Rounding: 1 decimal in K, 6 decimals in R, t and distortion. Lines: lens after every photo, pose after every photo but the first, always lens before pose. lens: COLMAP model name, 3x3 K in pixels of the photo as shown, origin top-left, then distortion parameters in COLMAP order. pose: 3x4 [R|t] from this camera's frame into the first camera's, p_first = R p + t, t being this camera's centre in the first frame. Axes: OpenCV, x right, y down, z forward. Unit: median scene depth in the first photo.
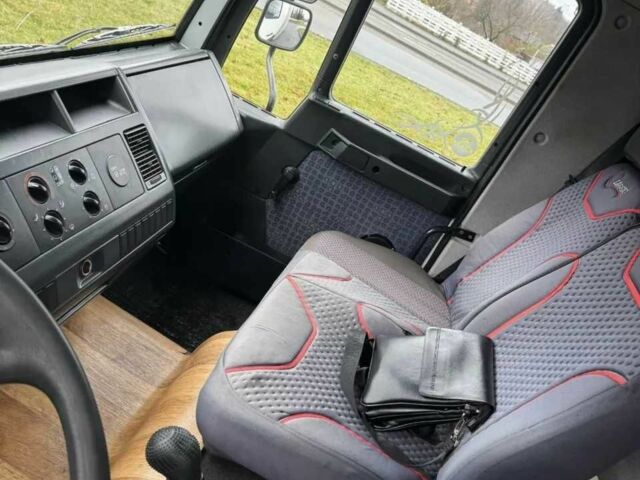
lens RADIAL K [[587.2, 0, 320.0], [0, 587.2, 240.0], [0, 0, 1]] dist [0.133738, -0.246878]
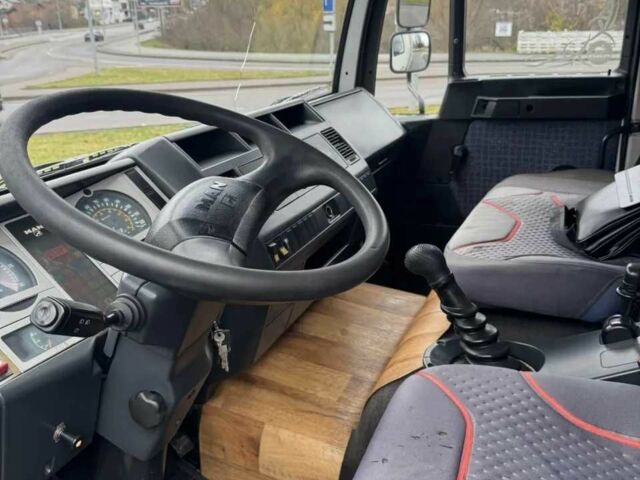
lens RADIAL K [[587.2, 0, 320.0], [0, 587.2, 240.0], [0, 0, 1]] dist [0.133738, -0.246878]
pose [[0.869729, -0.392825, -0.298763, -0.010354], [0.334605, 0.914329, -0.228127, 0.232019], [0.362782, 0.098442, 0.926660, -0.165741]]
